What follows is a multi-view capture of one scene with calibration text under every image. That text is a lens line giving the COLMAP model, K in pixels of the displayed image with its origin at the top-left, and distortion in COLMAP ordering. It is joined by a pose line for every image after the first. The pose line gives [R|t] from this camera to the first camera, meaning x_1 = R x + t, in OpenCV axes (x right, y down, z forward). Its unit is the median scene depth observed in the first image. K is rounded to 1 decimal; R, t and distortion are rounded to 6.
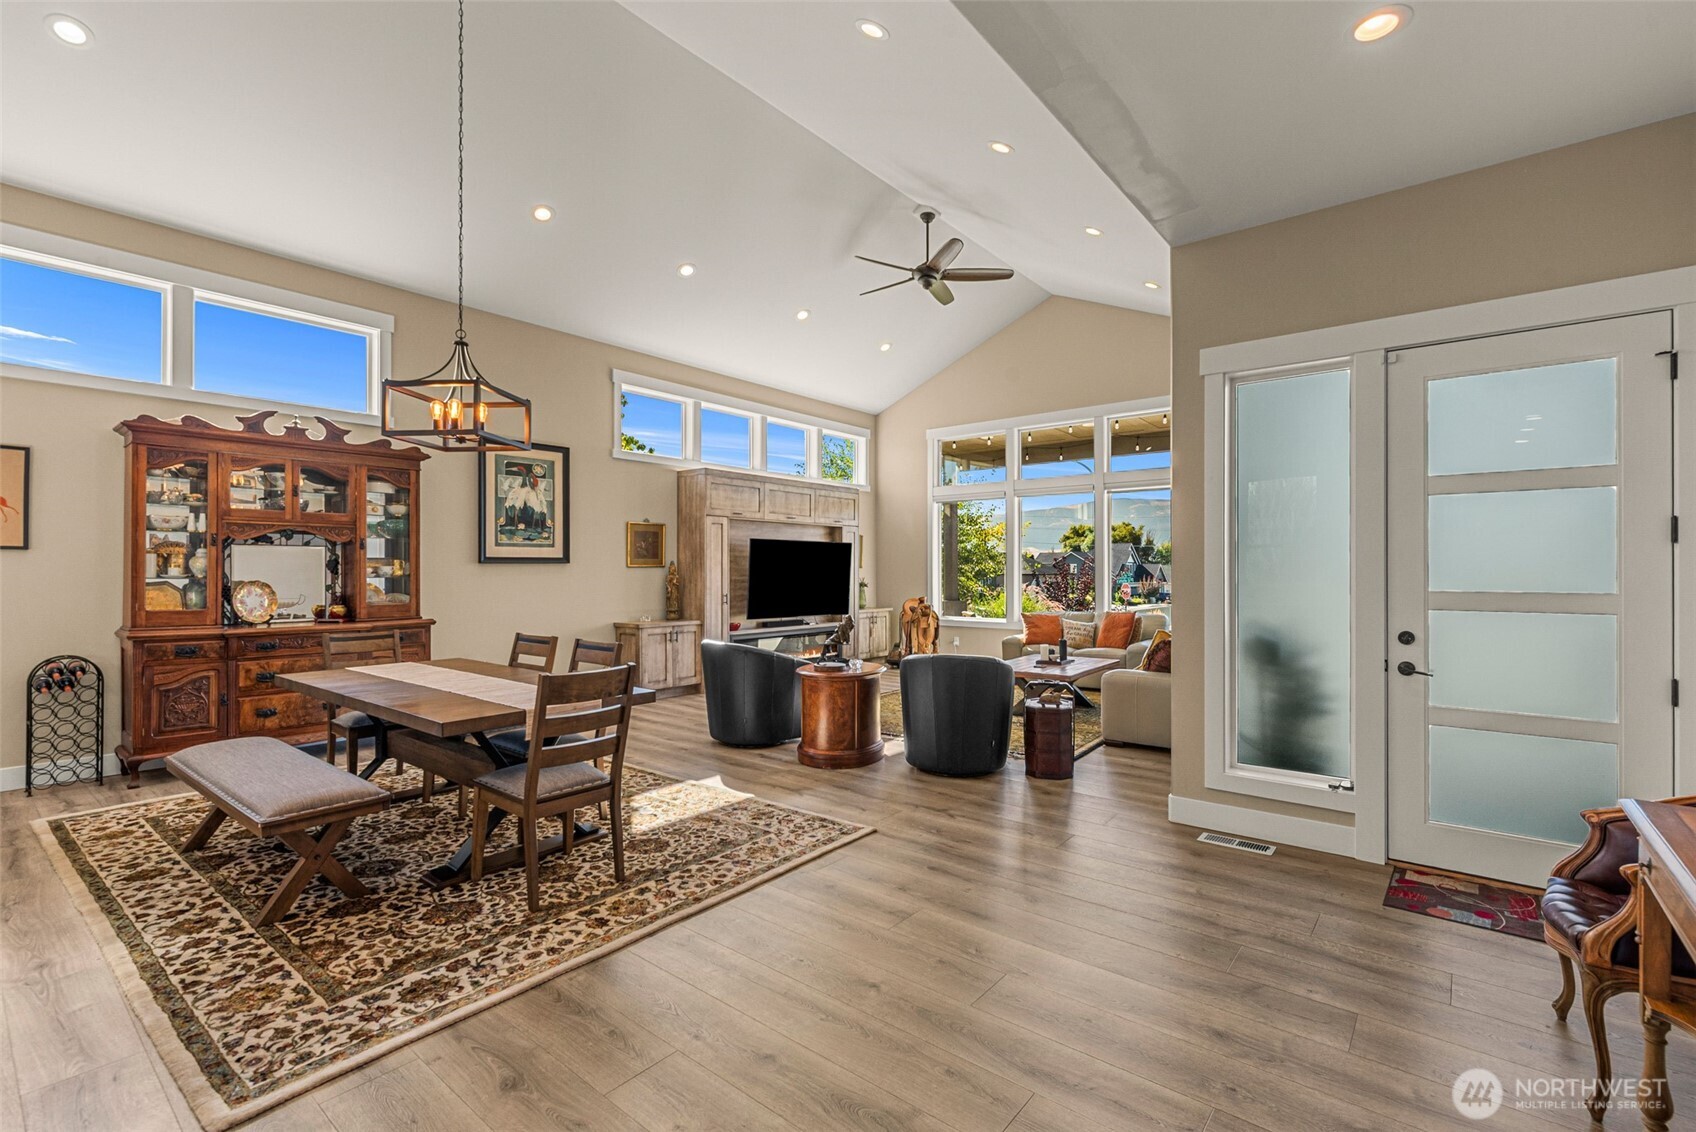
lens RADIAL K [[745.5, 0, 851.1], [0, 745.5, 571.5], [0, 0, 1]] dist [0.002752, 0.000126]
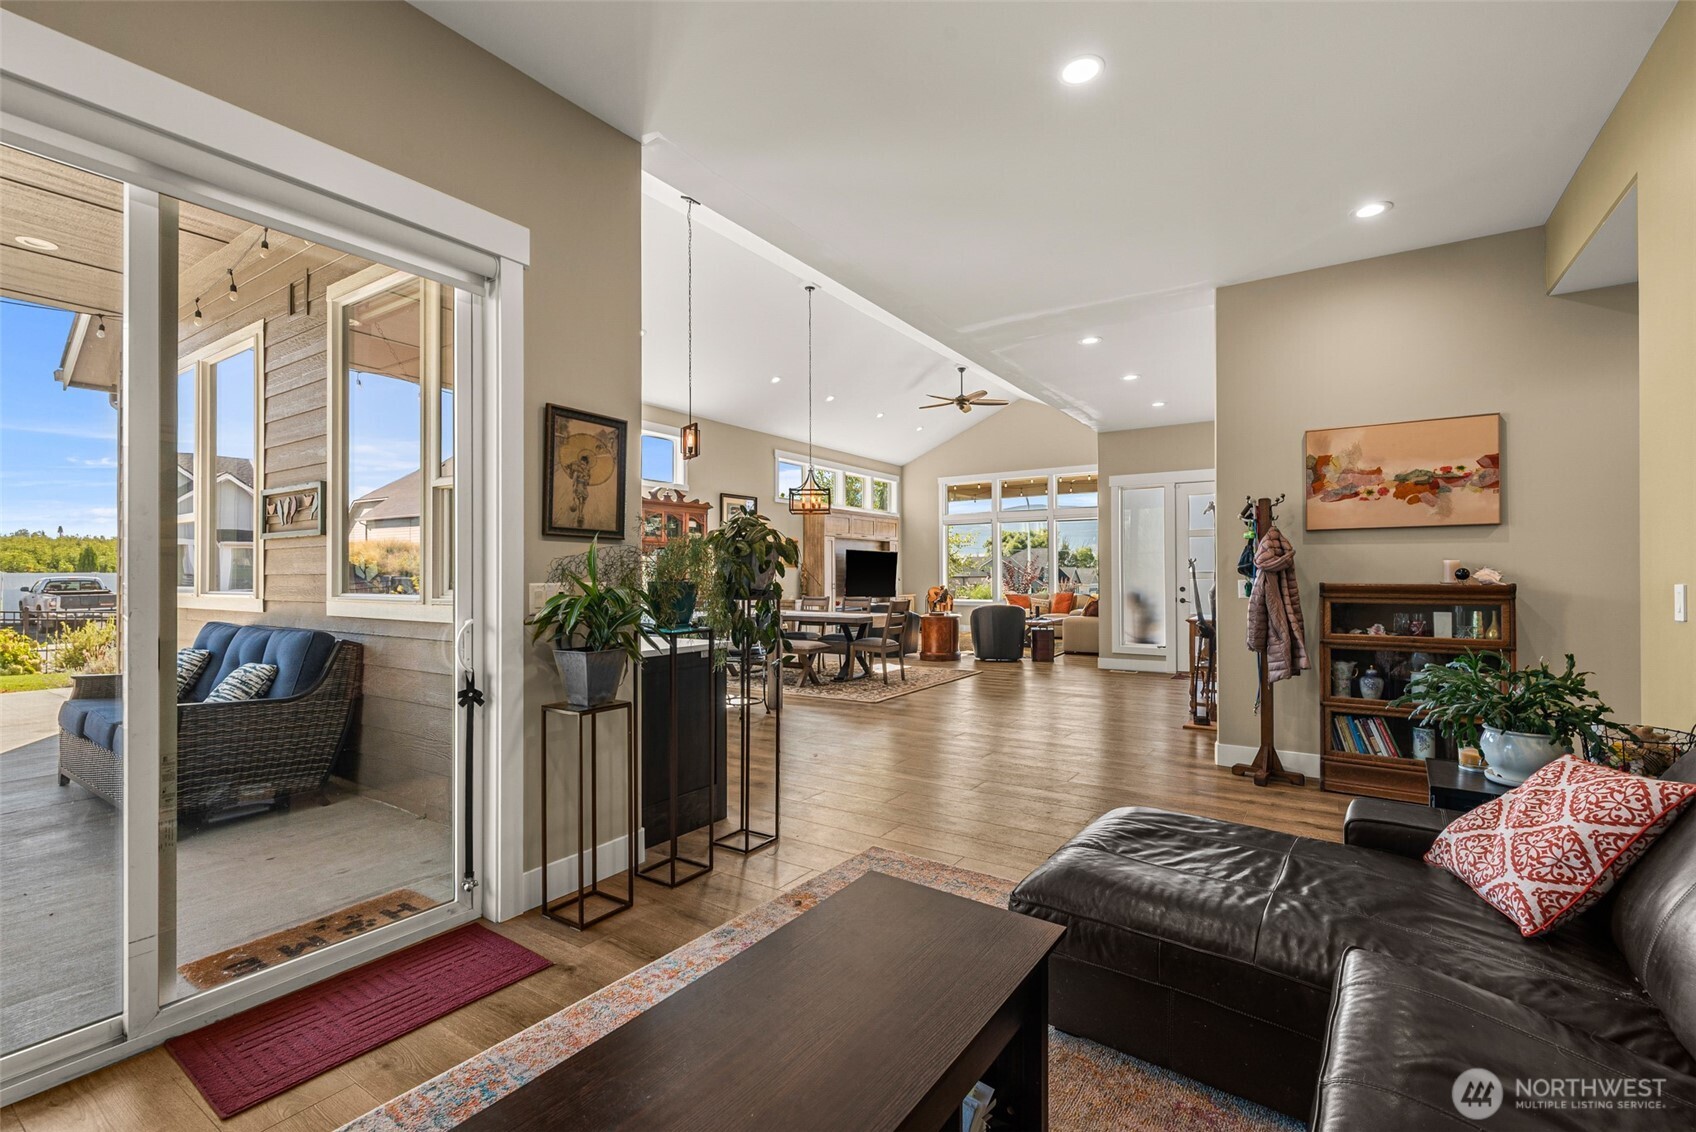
lens RADIAL K [[745.5, 0, 836.7], [0, 745.5, 566.9], [0, 0, 1]] dist [0.002752, 0.000126]
pose [[0.996784, -0.001002, 0.080135, -0.307112], [0.002032, 0.999916, -0.012775, 0.015747], [-0.080115, 0.012897, 0.996702, -0.674613]]
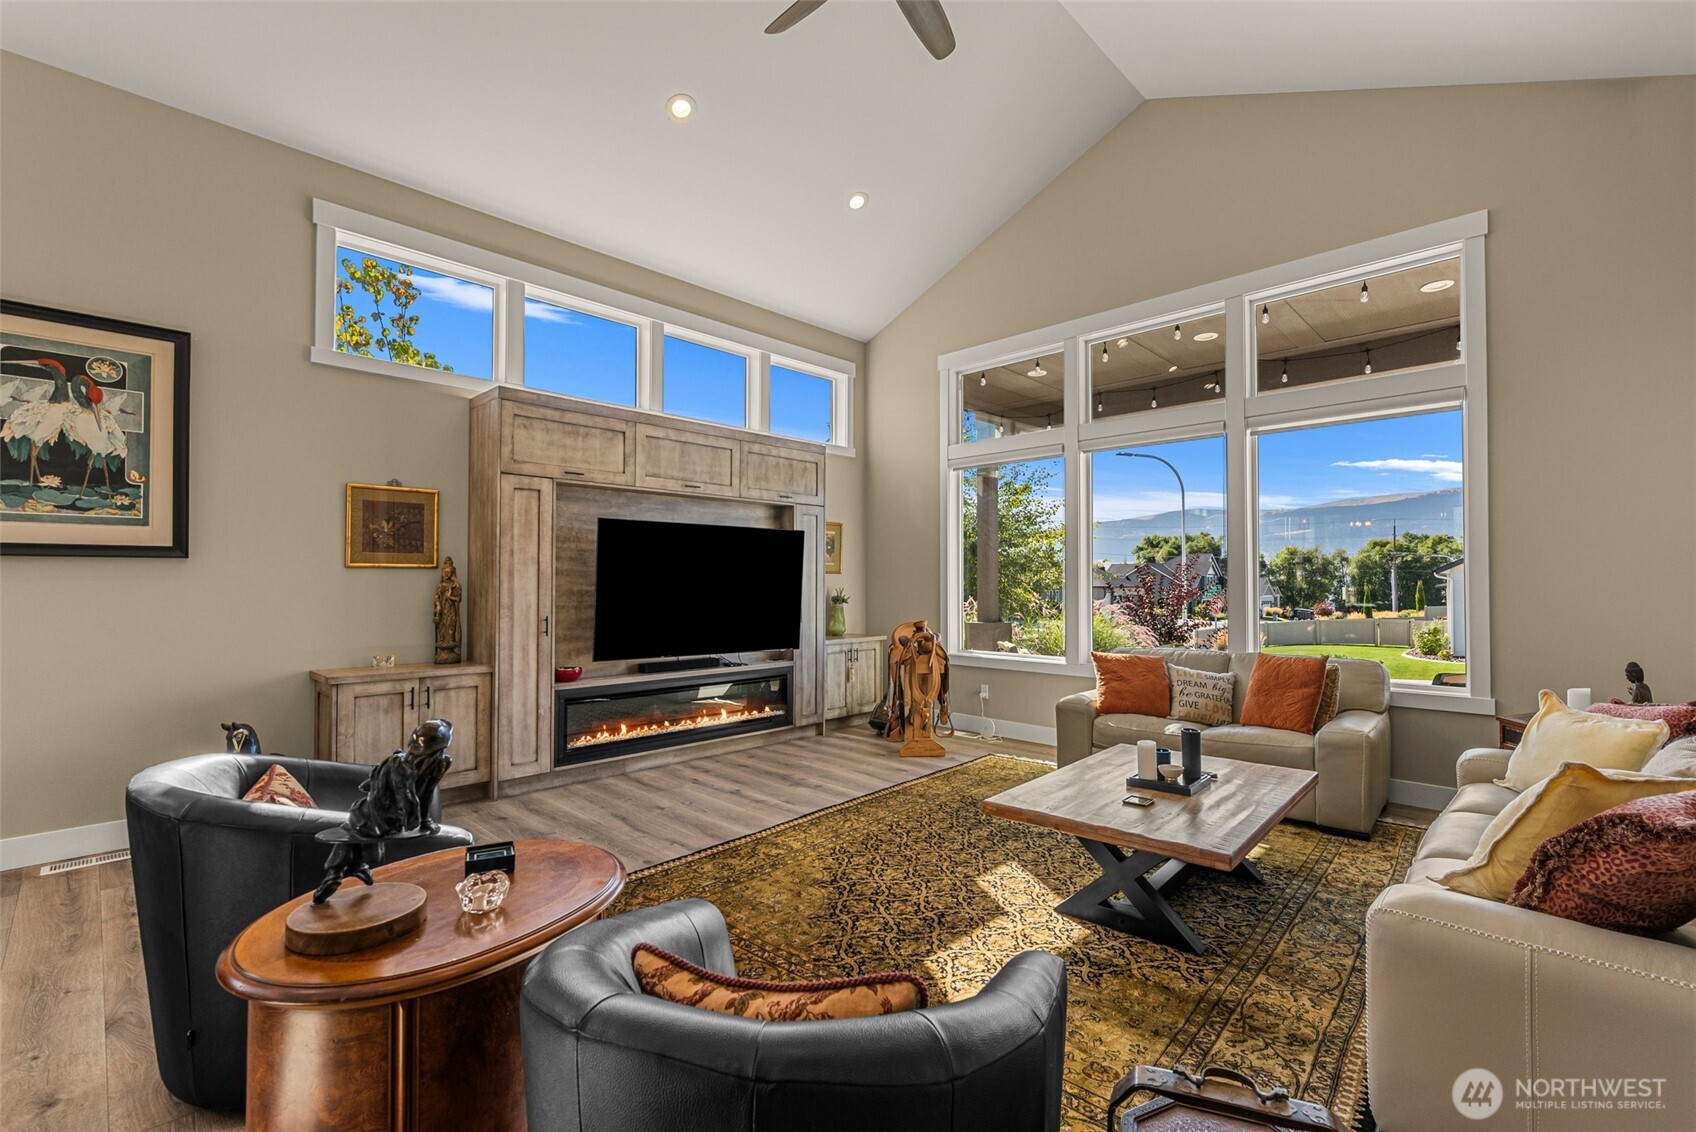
lens RADIAL K [[745.5, 0, 852.2], [0, 745.5, 570.7], [0, 0, 1]] dist [0.002752, 0.000126]
pose [[0.996230, 0.000176, -0.086749, 0.111702], [-0.001680, 0.999850, -0.017260, 0.005343], [0.086733, 0.017341, 0.996081, 0.487429]]
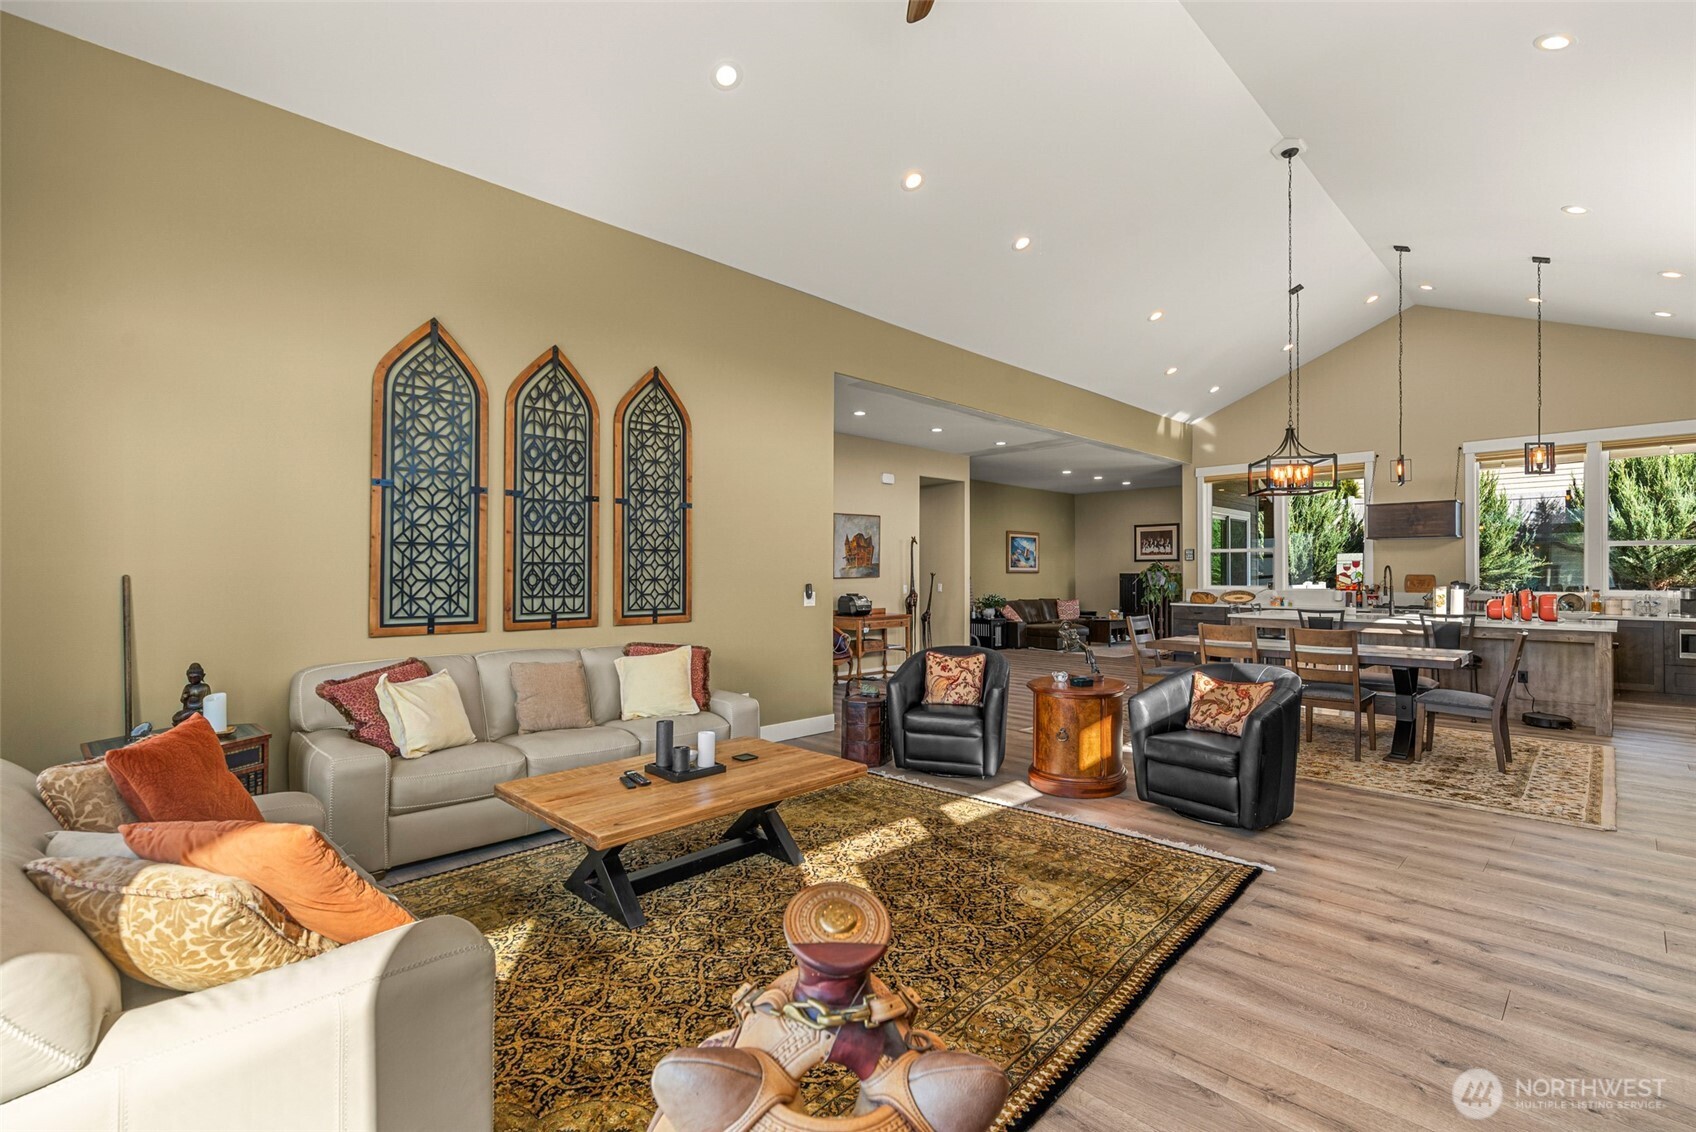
lens RADIAL K [[745.5, 0, 848.3], [0, 745.5, 570.5], [0, 0, 1]] dist [0.002752, 0.000126]
pose [[-0.993141, -0.000999, 0.116922, 0.102870], [-0.001297, 0.999996, -0.002472, -0.001709], [-0.116919, -0.002607, -0.993138, 1.294816]]
